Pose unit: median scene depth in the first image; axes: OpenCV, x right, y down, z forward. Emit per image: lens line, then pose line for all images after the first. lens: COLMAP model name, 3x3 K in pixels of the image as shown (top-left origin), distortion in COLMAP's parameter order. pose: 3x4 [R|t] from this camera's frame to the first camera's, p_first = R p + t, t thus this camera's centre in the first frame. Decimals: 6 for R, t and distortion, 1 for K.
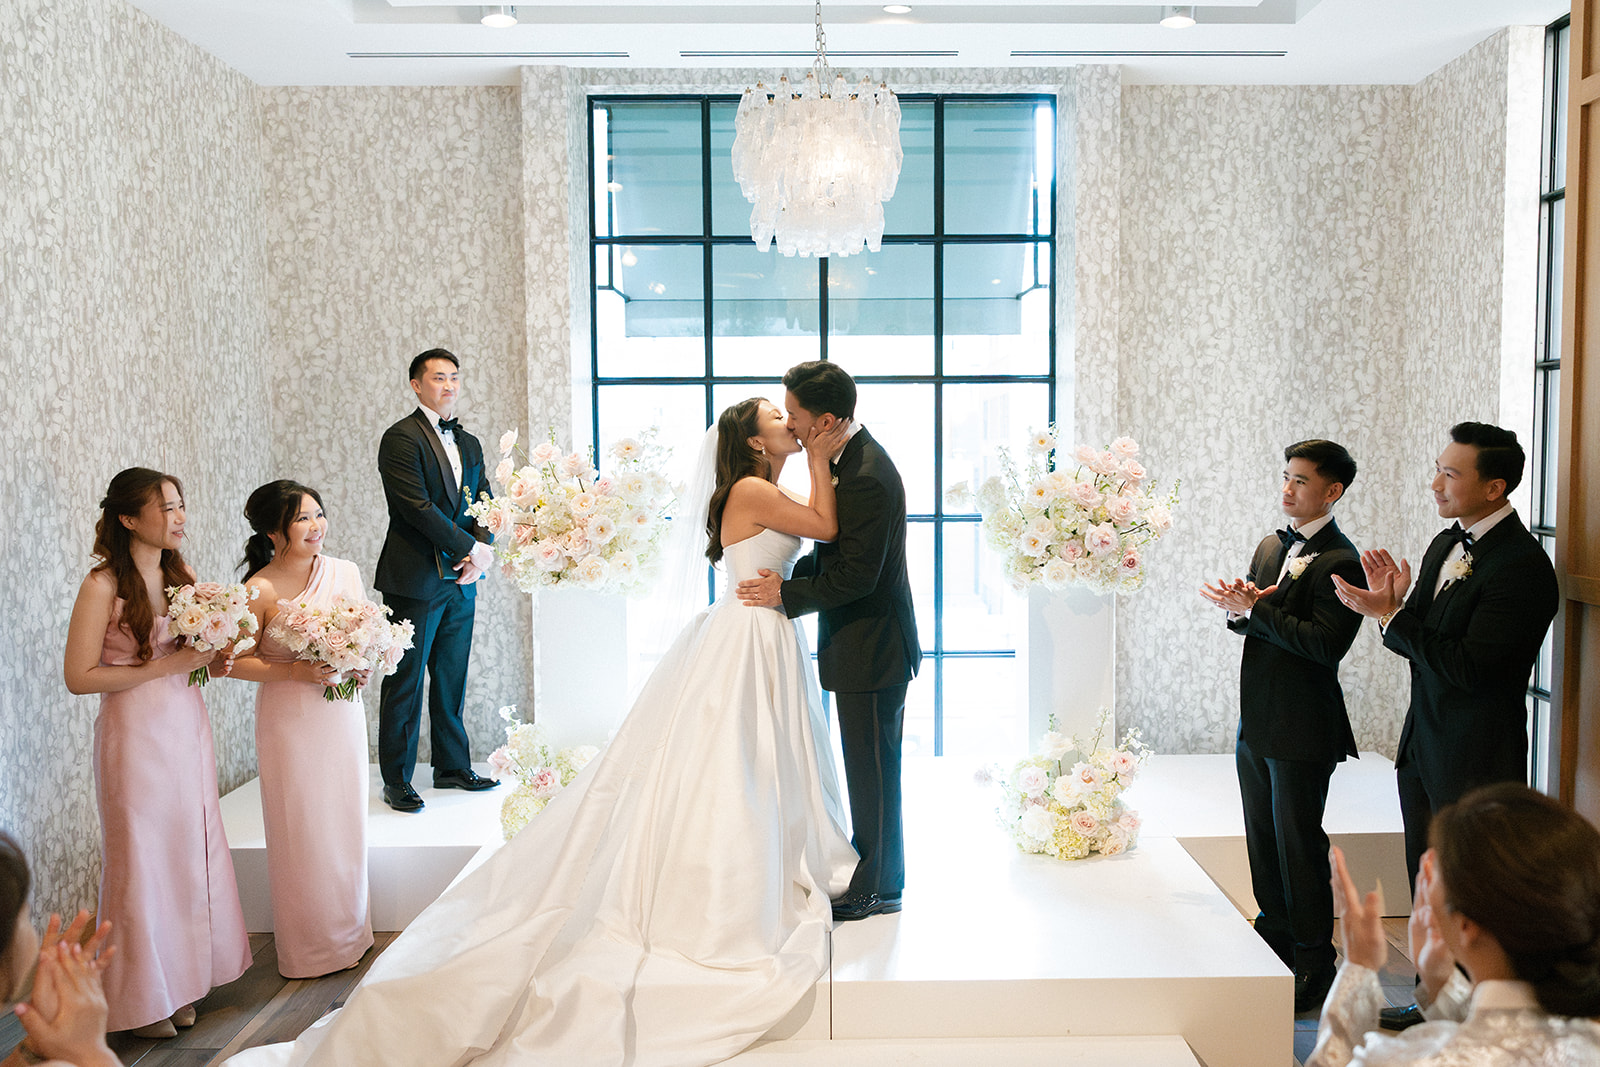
lens RADIAL K [[1158.1, 0, 830.1], [0, 1158.1, 496.5], [0, 0, 1]] dist [-0.035745, -0.003089]
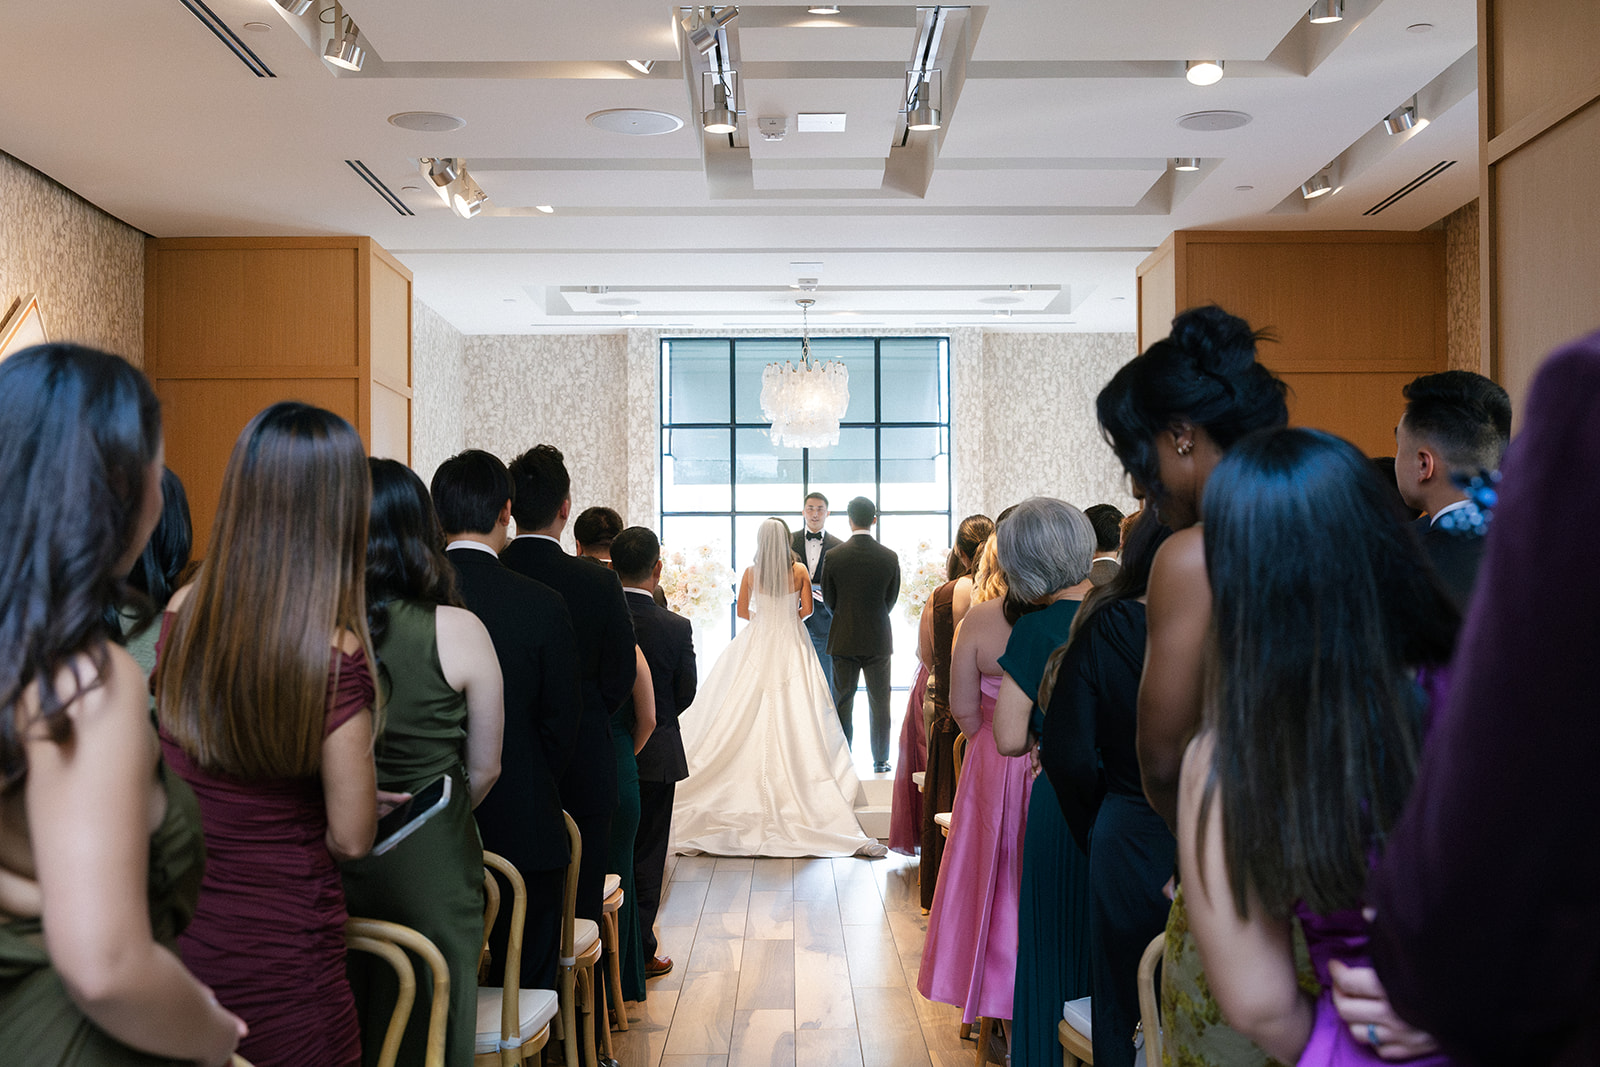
lens RADIAL K [[1812.3, 0, 805.4], [0, 1812.3, 578.6], [0, 0, 1]] dist [-0.004055, 0.016094]
pose [[0.999974, -0.000694, 0.007111, -0.024643], [0.001164, 0.997797, -0.066328, 0.162052], [-0.007049, 0.066334, 0.997773, -1.556156]]
